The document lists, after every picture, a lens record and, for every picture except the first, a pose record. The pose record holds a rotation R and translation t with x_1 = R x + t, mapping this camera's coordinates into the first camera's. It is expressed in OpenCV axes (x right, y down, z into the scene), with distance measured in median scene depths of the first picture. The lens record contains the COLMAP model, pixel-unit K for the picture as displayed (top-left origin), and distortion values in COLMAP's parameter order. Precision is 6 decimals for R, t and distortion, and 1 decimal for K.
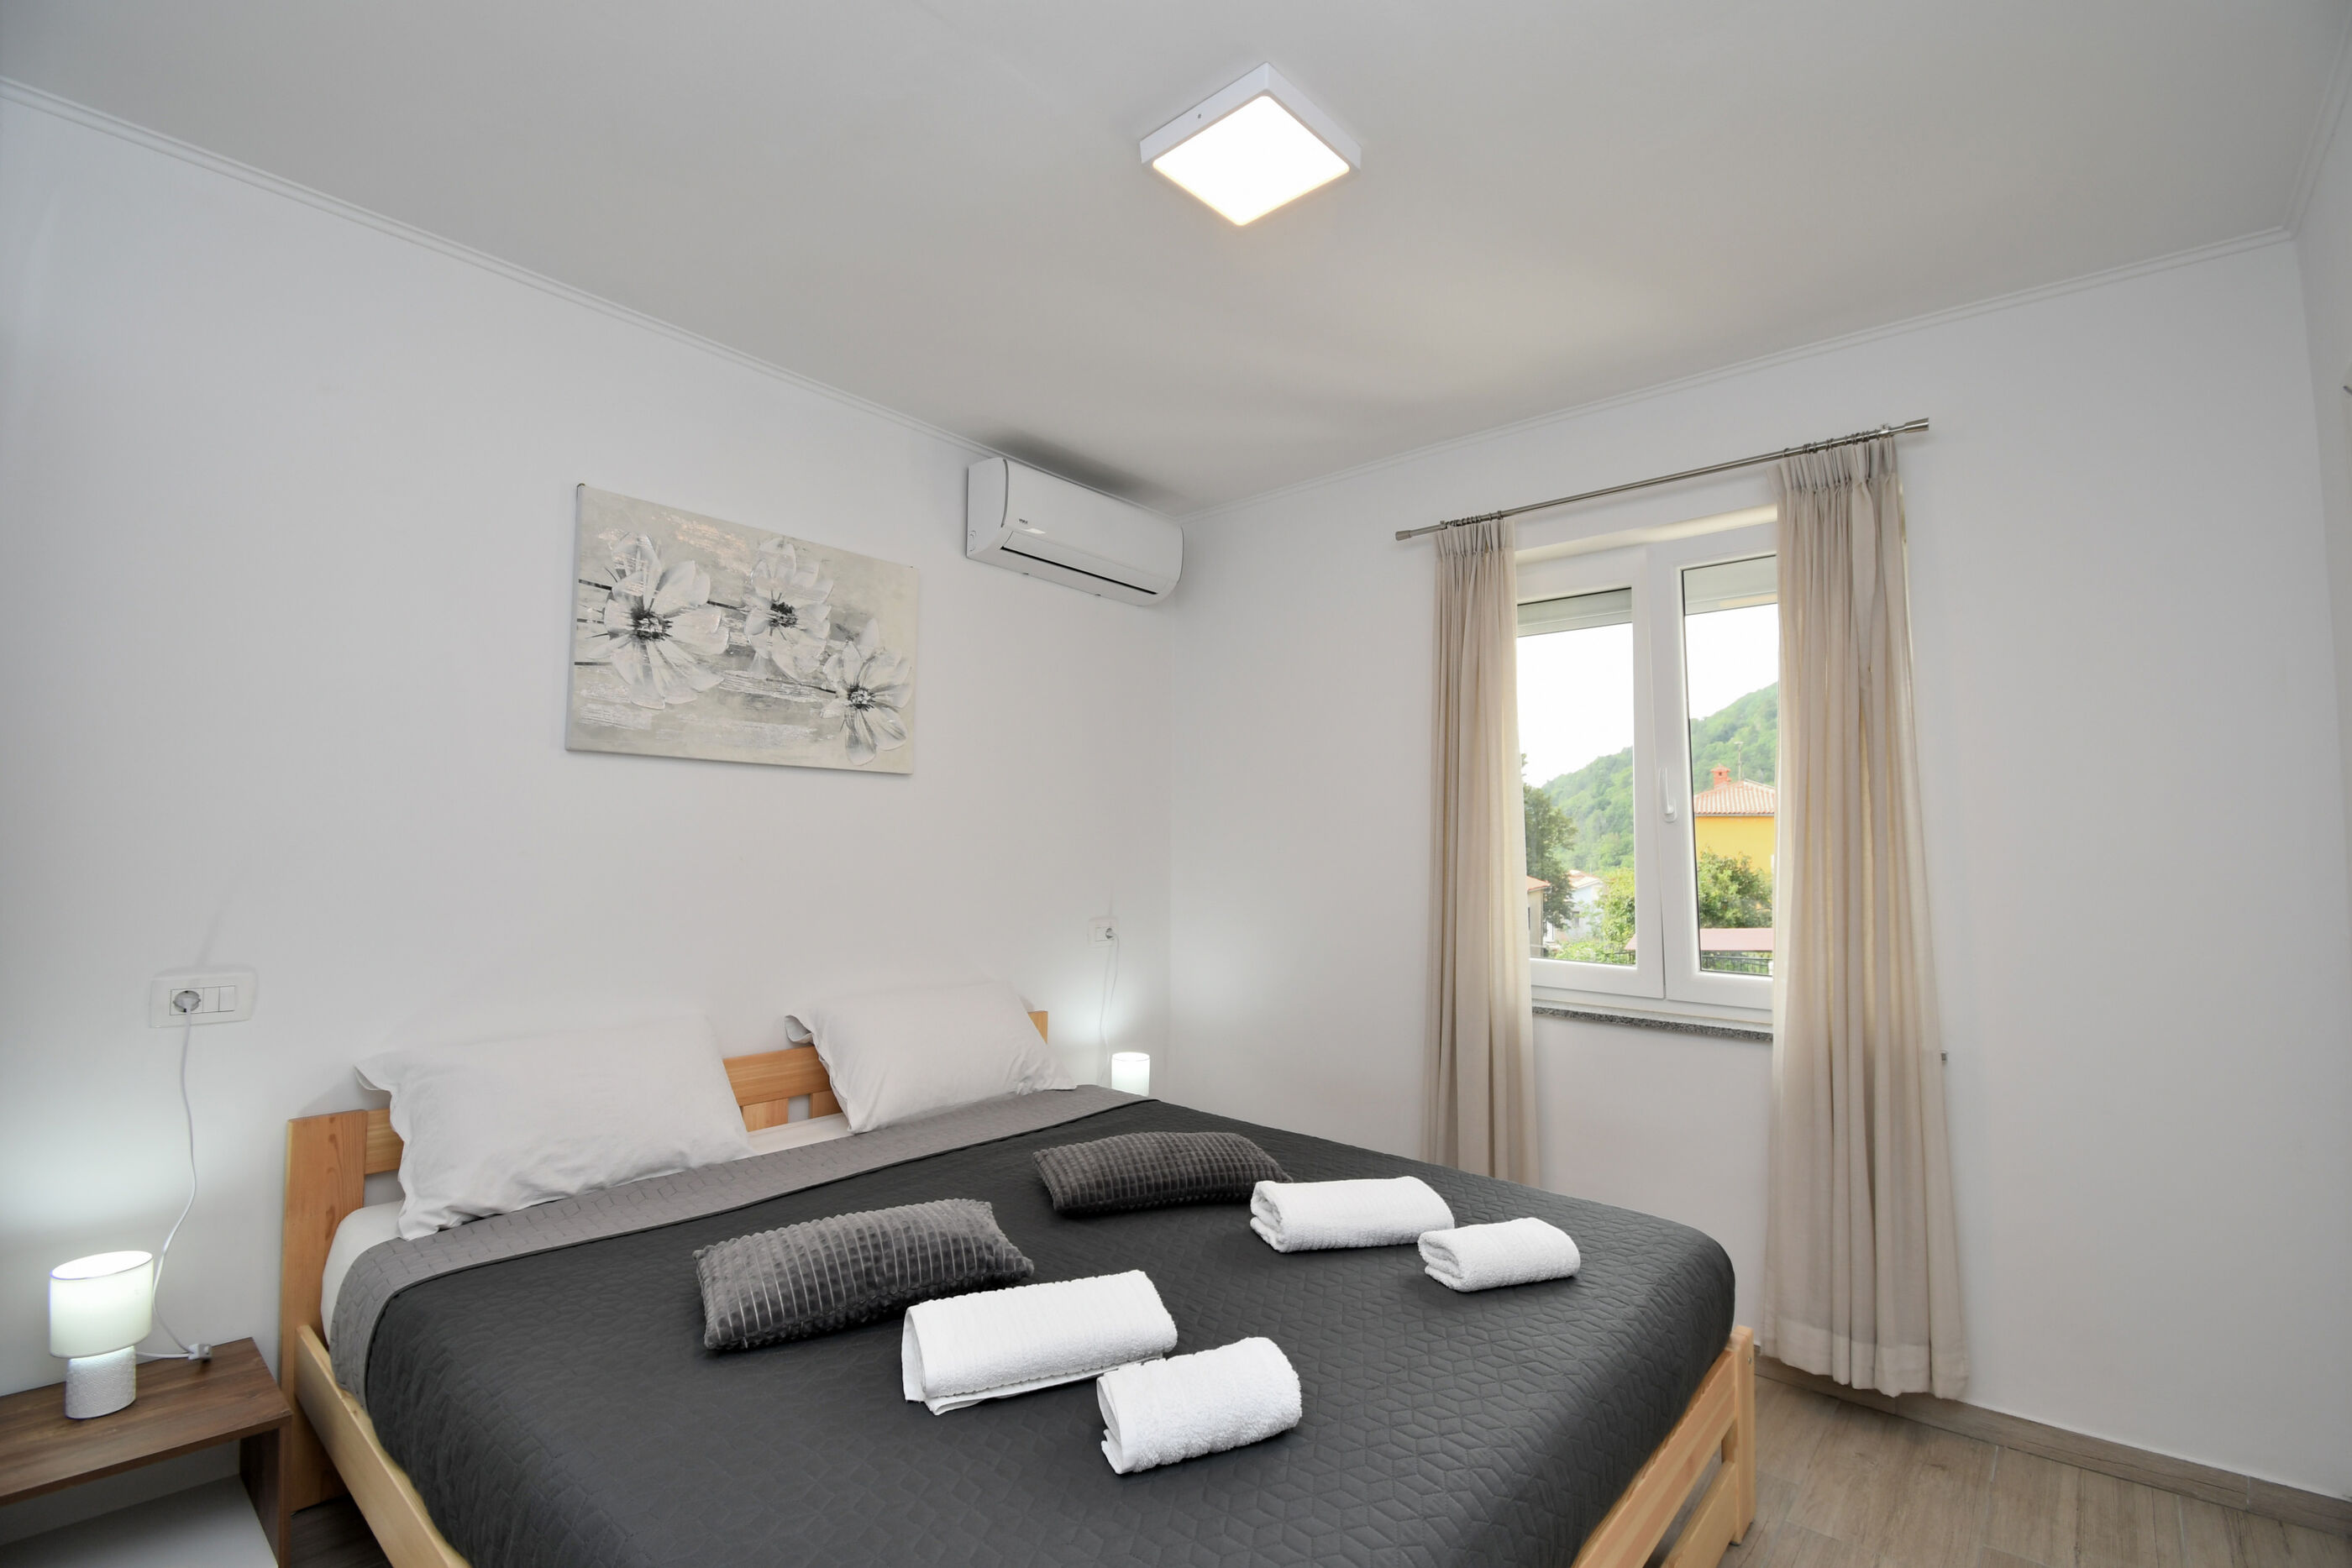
lens RADIAL K [[1027.3, 0, 1177.4], [0, 1027.3, 788.2], [0, 0, 1]] dist [0.022184, -0.026956]
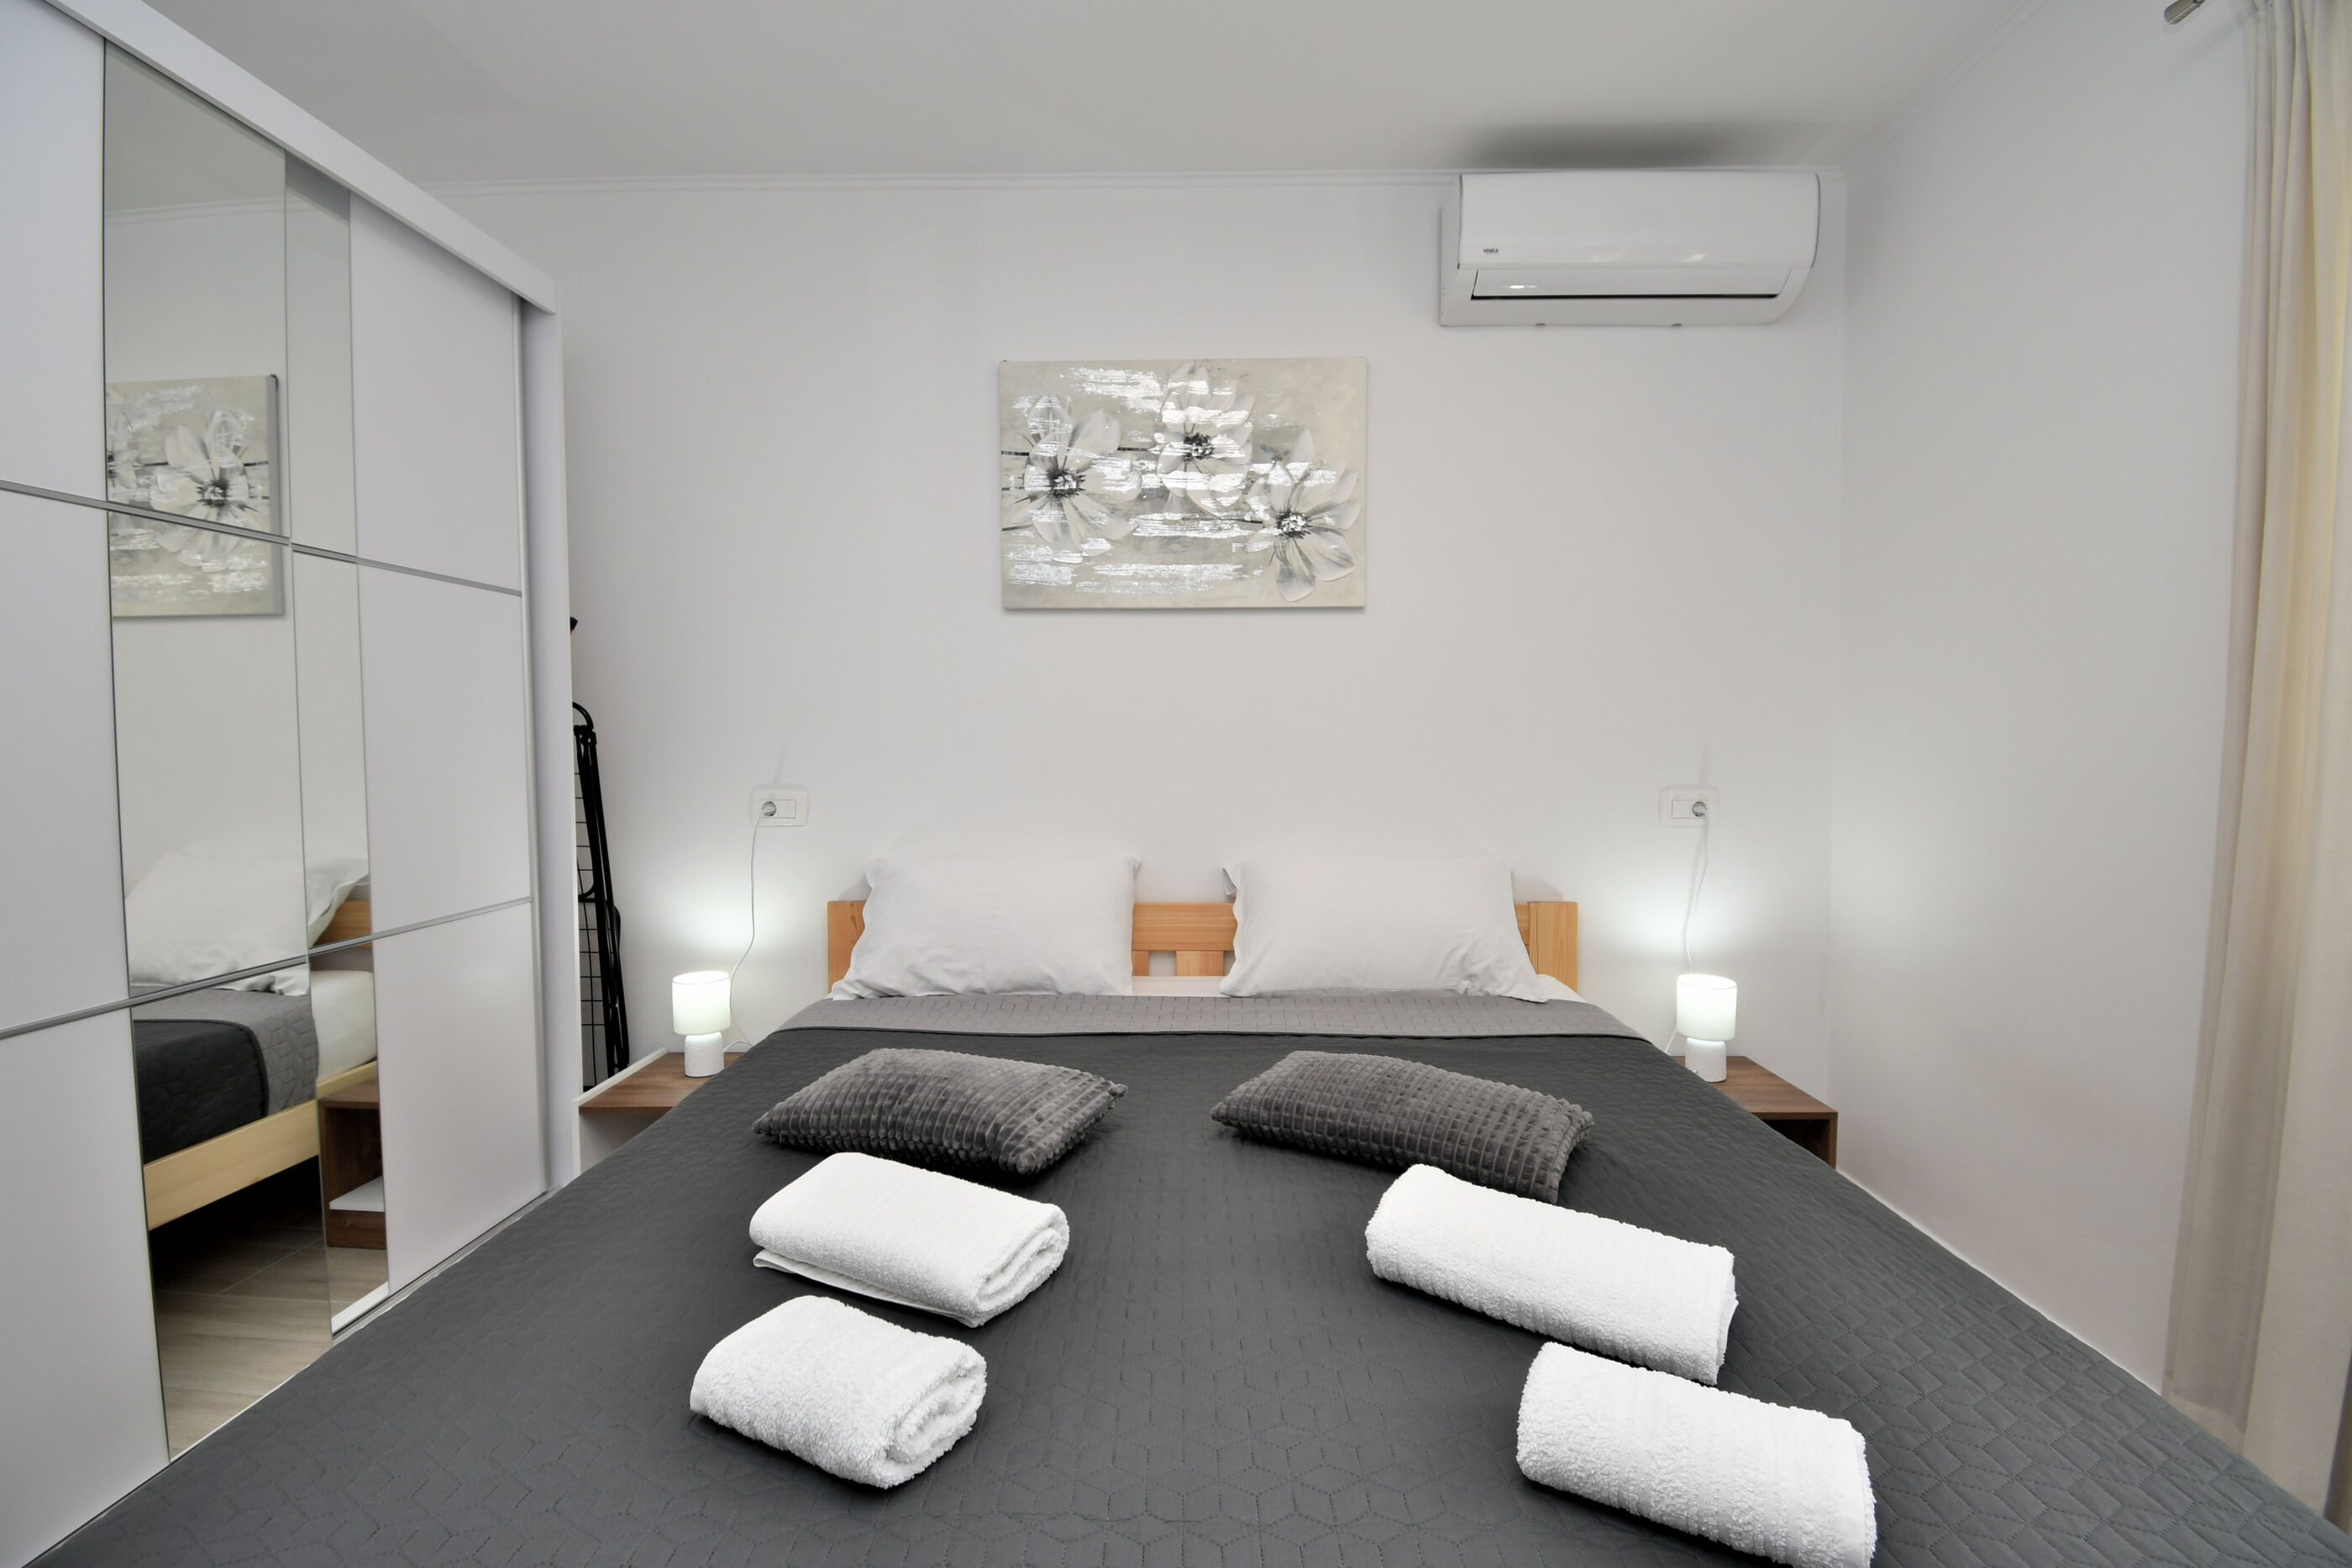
lens RADIAL K [[1027.3, 0, 1177.4], [0, 1027.3, 788.2], [0, 0, 1]] dist [0.022184, -0.026956]
pose [[0.639823, 0.027141, -0.768043, 0.354415], [0.056275, 0.995039, 0.082042, 0.067544], [0.766459, -0.095714, 0.635122, 0.379580]]
